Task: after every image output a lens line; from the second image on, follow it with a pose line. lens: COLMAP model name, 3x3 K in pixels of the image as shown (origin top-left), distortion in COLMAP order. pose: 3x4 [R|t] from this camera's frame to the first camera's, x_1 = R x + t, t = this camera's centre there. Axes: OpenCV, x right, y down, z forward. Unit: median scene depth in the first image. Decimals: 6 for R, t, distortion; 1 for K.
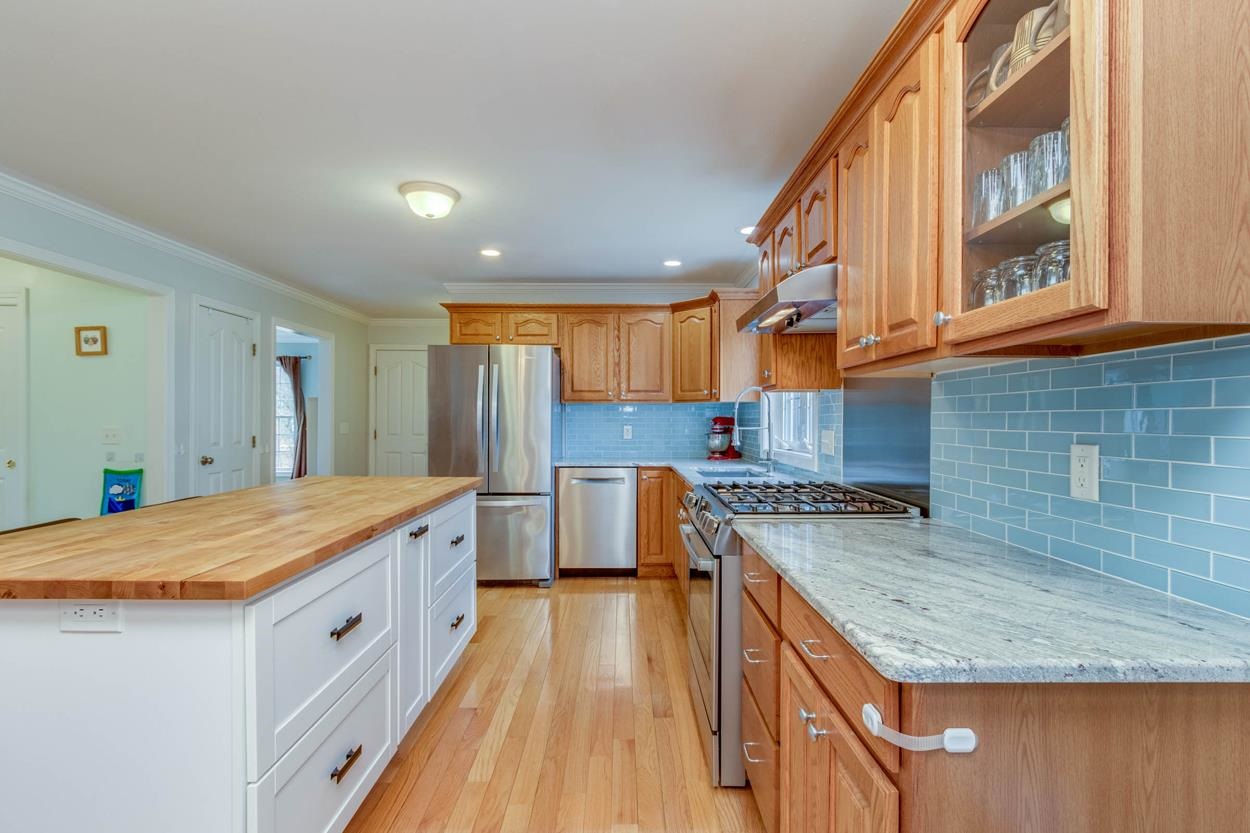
lens RADIAL K [[561.8, 0, 625.7], [0, 561.8, 420.2], [0, 0, 1]] dist [0.001427, 0.000229]
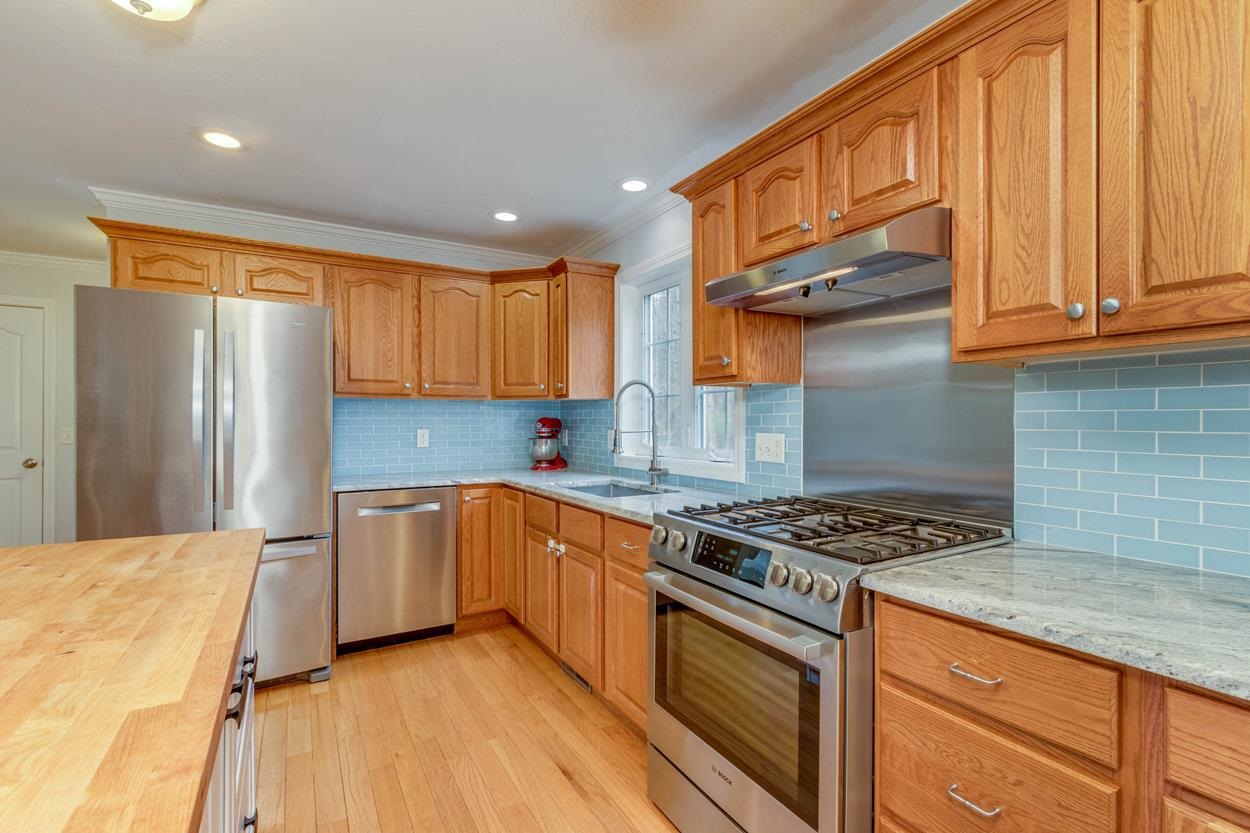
lens RADIAL K [[565.0, 0, 630.0], [0, 565.0, 421.7], [0, 0, 1]] dist [-0.000557, -0.000028]
pose [[0.864221, -0.003159, 0.503102, -0.163216], [0.003298, 0.999994, 0.000612, -0.000100], [-0.503101, 0.001130, 0.864227, 0.258104]]
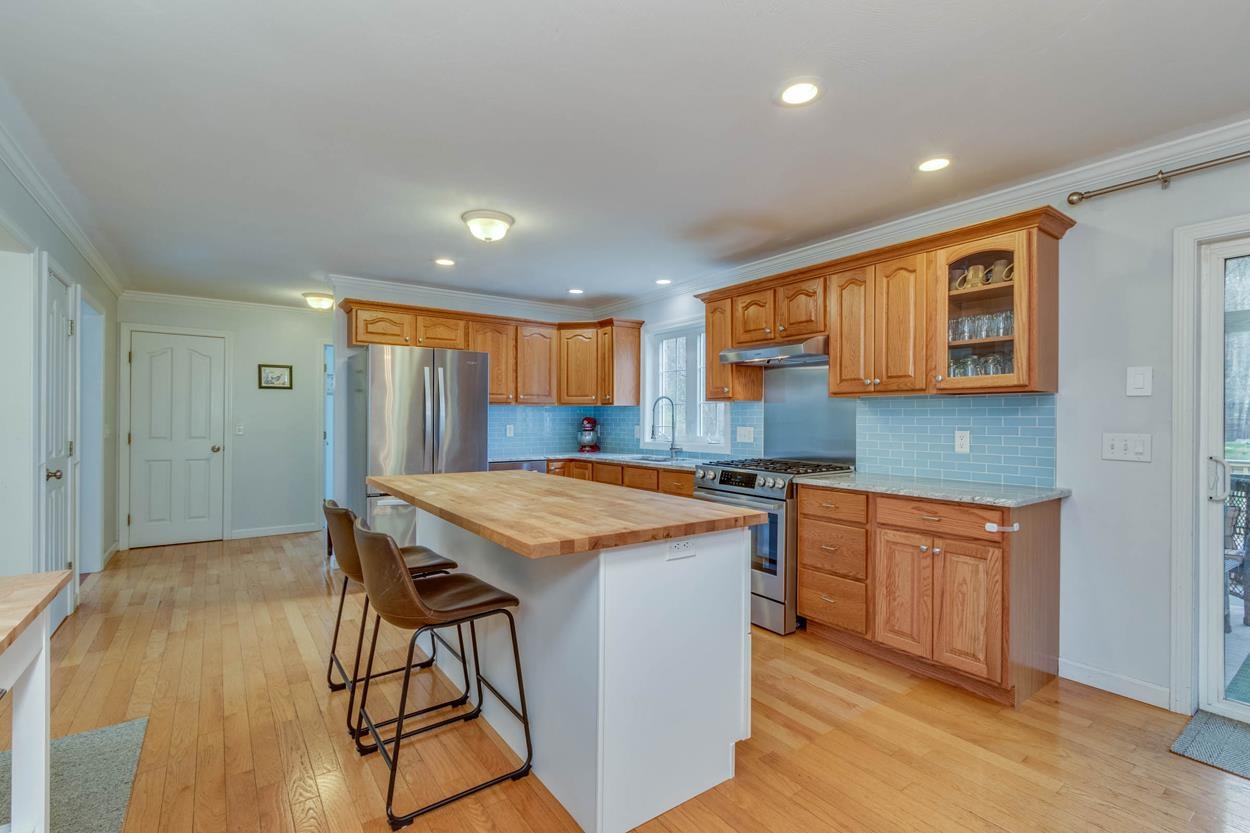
lens RADIAL K [[560.5, 0, 613.7], [0, 560.5, 418.6], [0, 0, 1]] dist [-0.001806, -0.000470]
pose [[0.818942, -0.000402, 0.573876, -0.564343], [0.000381, 1.000000, 0.000157, -0.003391], [-0.573876, 0.000090, 0.818942, -0.044364]]
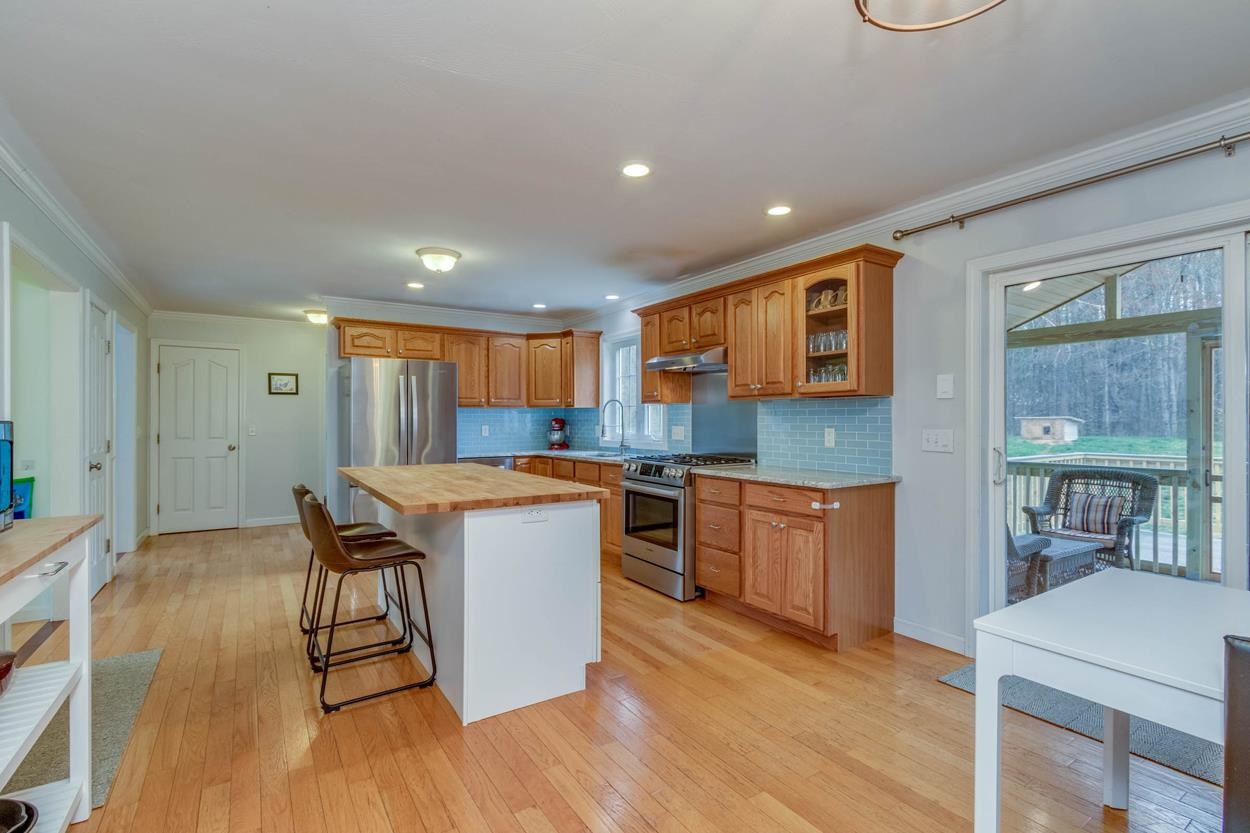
lens RADIAL K [[569.2, 0, 612.5], [0, 569.2, 418.9], [0, 0, 1]] dist [-0.002005, -0.000642]
pose [[0.846188, -0.004015, 0.532869, -0.520739], [0.005412, 0.999985, -0.001060, -0.002375], [-0.532857, 0.003780, 0.846197, -0.274459]]
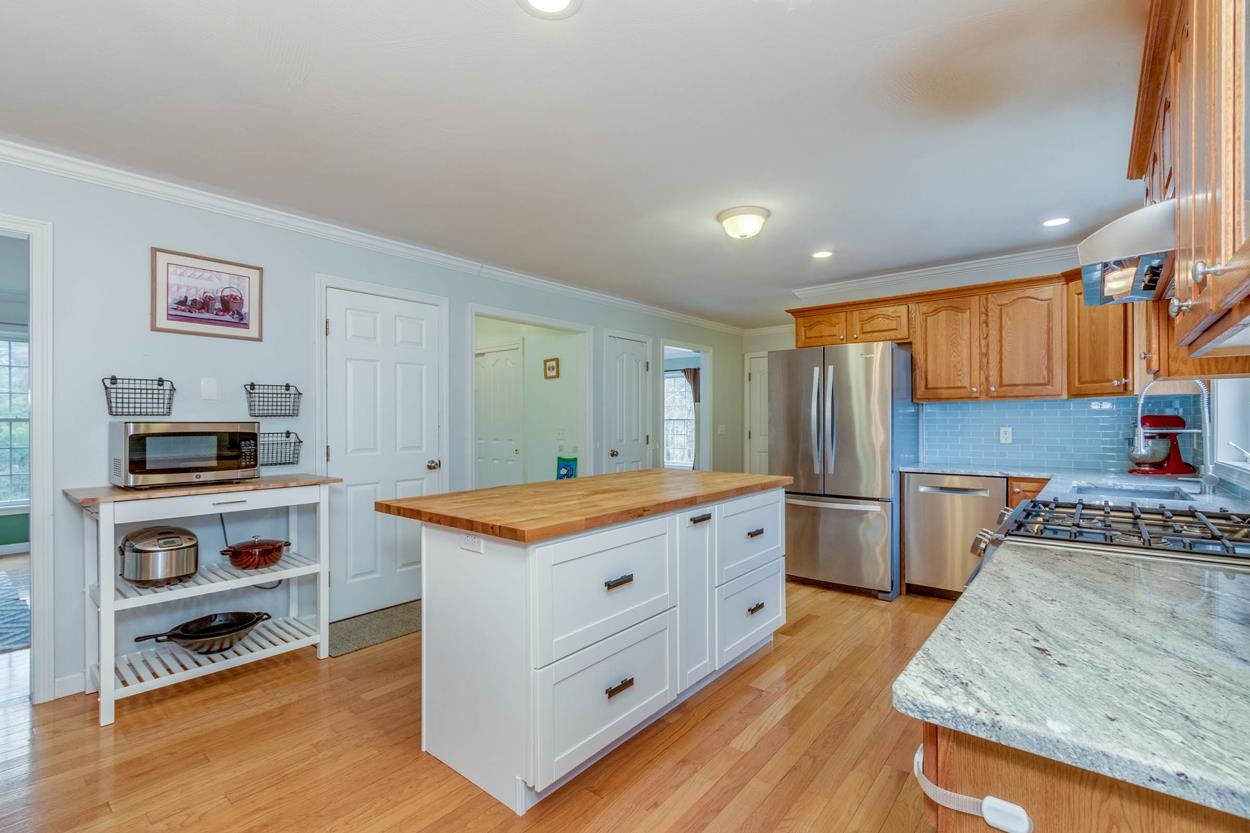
lens RADIAL K [[565.0, 0, 630.0], [0, 565.0, 421.7], [0, 0, 1]] dist [-0.000557, -0.000028]
pose [[0.767942, -0.004740, -0.640502, 0.134307], [0.004610, 0.999988, -0.001873, 0.000476], [0.640503, -0.001514, 0.767954, 0.006522]]
